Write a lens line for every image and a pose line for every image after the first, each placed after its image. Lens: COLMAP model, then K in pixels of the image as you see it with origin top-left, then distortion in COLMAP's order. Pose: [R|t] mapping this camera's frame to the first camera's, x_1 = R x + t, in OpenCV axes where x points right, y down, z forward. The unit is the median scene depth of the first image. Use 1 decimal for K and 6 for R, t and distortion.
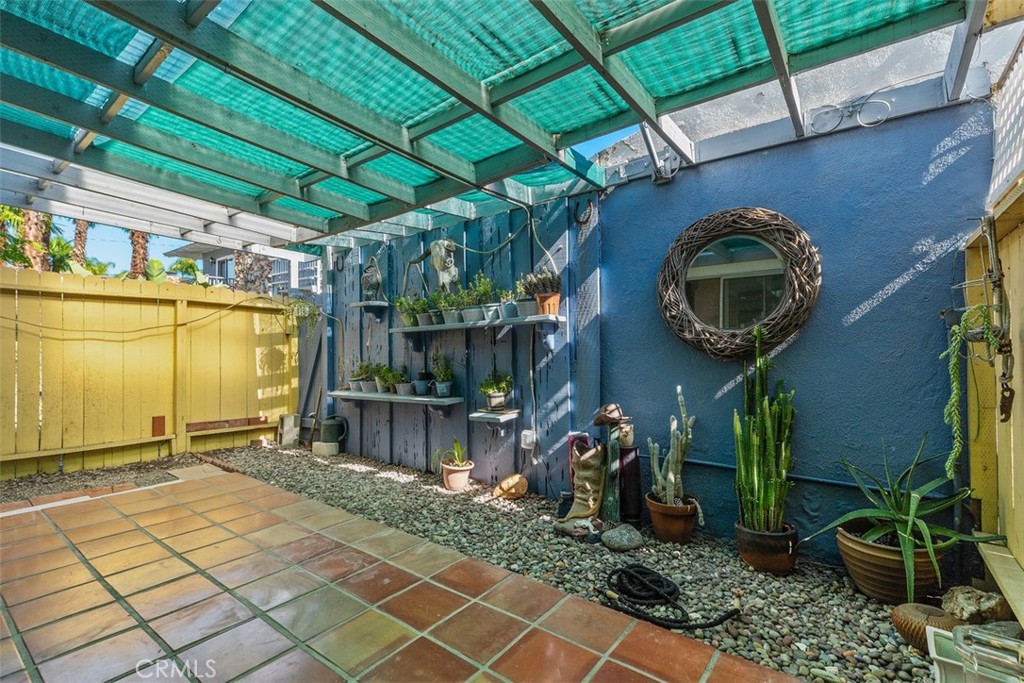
lens RADIAL K [[467.2, 0, 517.0], [0, 467.2, 348.5], [0, 0, 1]] dist [0.003979, -0.001958]
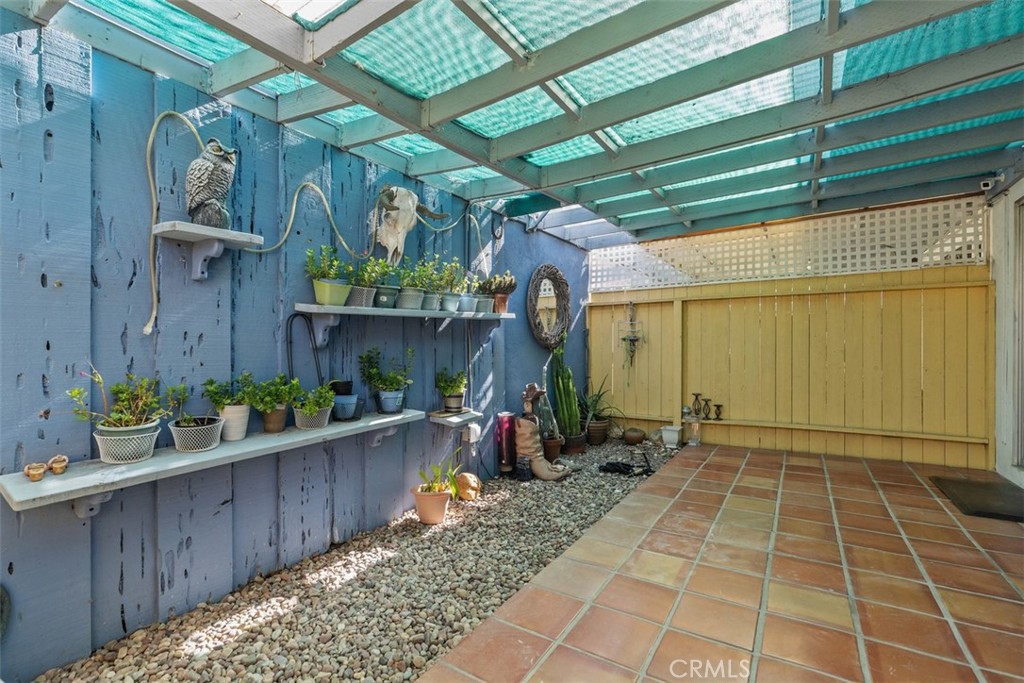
lens RADIAL K [[467.2, 0, 517.4], [0, 467.2, 338.5], [0, 0, 1]] dist [0.003979, -0.001958]
pose [[-0.102893, -0.001257, 0.994692, -1.024508], [-0.015660, 0.999877, -0.000356, -0.011101], [-0.994569, -0.015614, -0.102901, 1.039053]]
